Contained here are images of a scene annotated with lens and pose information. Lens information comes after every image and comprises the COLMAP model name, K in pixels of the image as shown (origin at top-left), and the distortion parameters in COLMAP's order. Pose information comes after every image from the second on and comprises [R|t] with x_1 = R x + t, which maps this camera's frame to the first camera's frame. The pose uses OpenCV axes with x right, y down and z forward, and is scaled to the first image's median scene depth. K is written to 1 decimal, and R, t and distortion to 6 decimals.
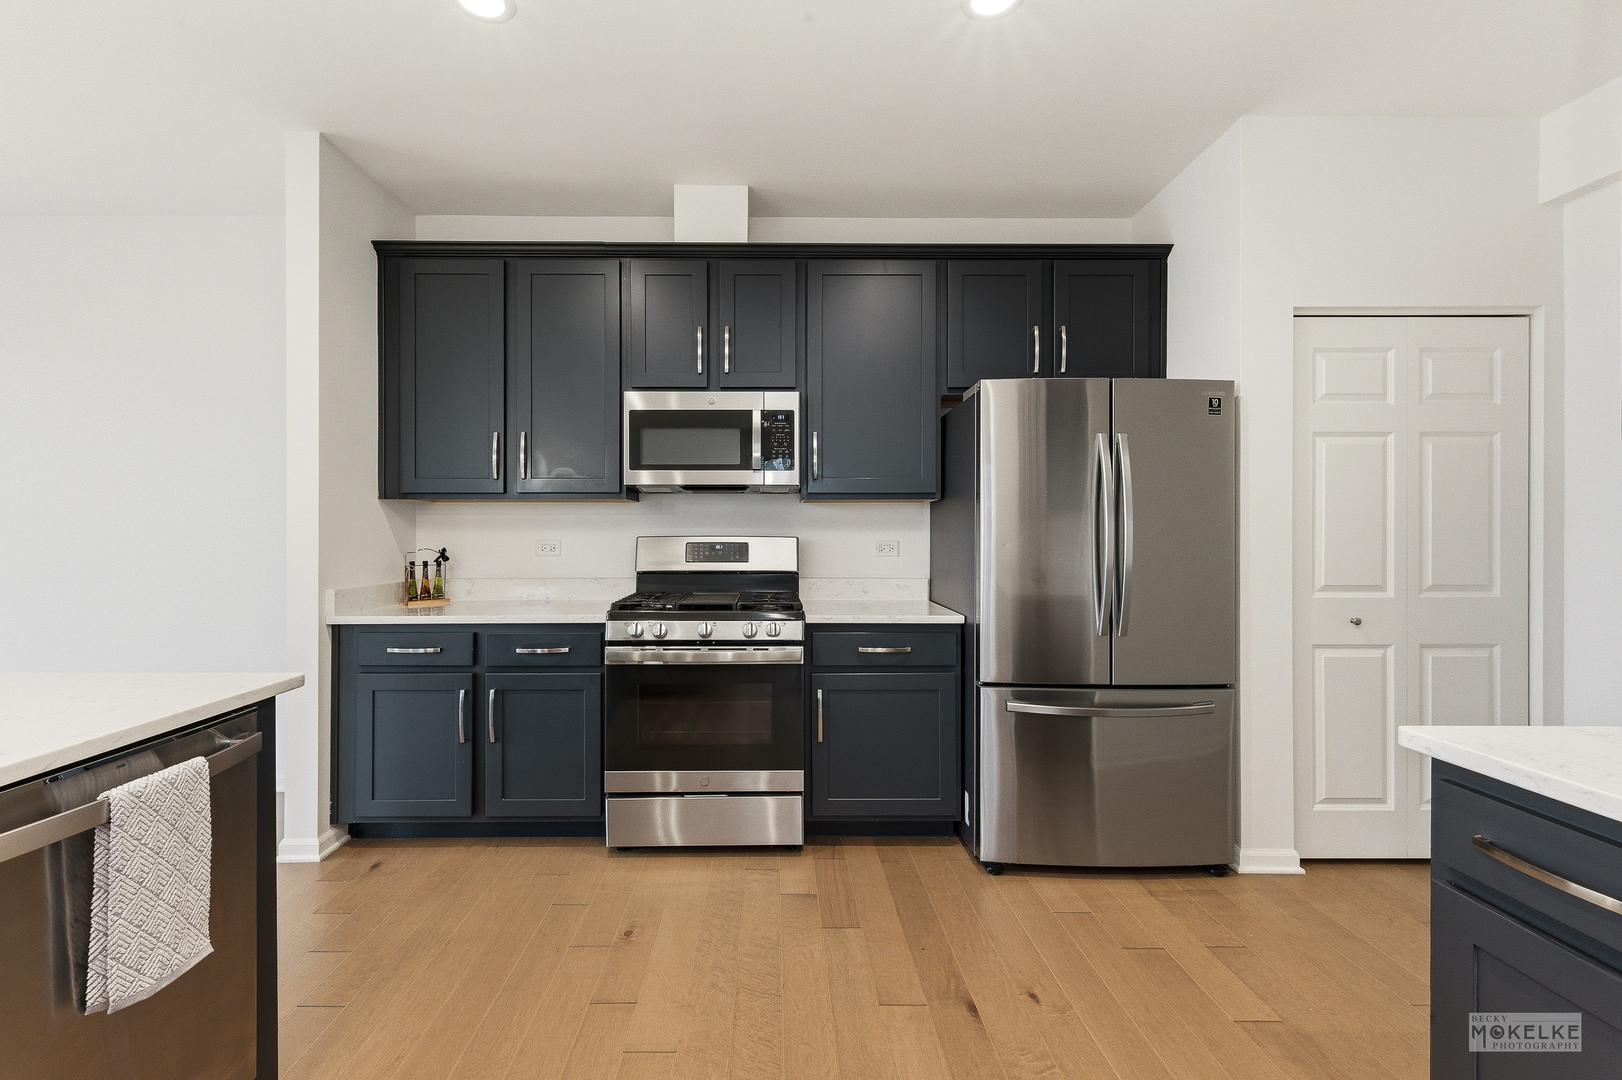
lens RADIAL K [[642.5, 0, 779.8], [0, 642.5, 535.7], [0, 0, 1]] dist [0.015741, 0.000271]
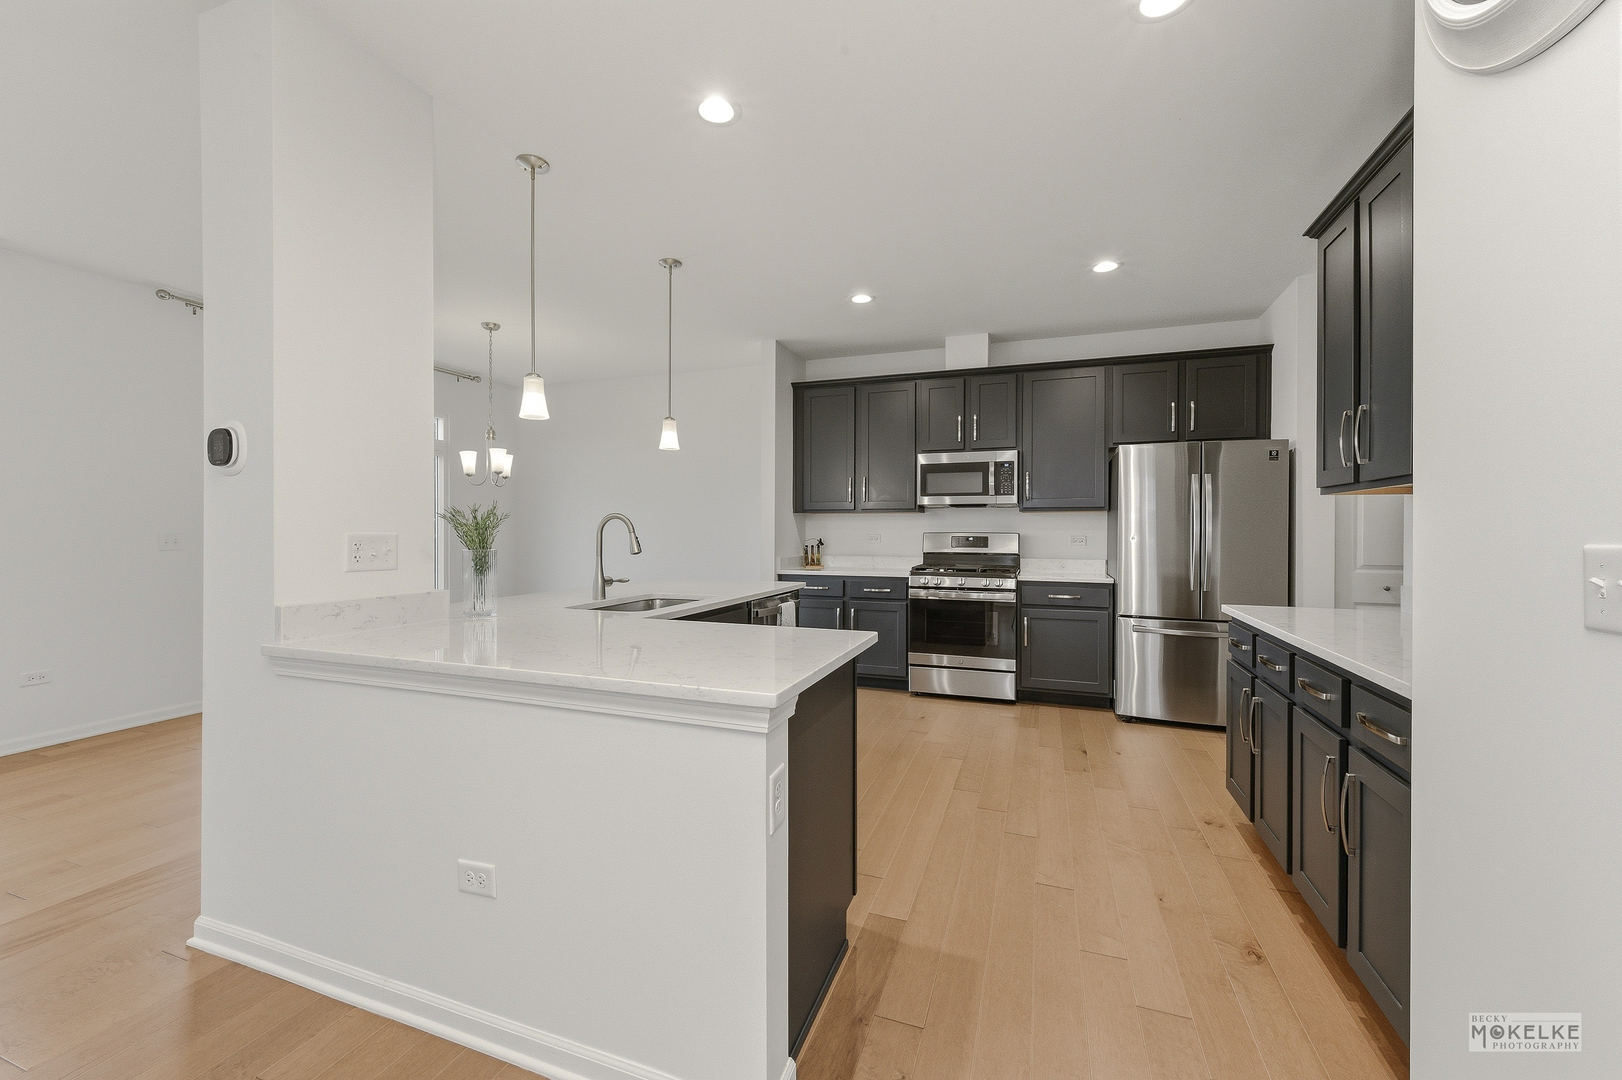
lens RADIAL K [[642.5, 0, 801.0], [0, 642.5, 533.0], [0, 0, 1]] dist [0.015741, 0.000271]
pose [[0.929230, 0.004148, -0.369478, 0.131629], [-0.003807, 0.999991, 0.001651, 0.000567], [0.369481, -0.000127, 0.929238, -0.847139]]
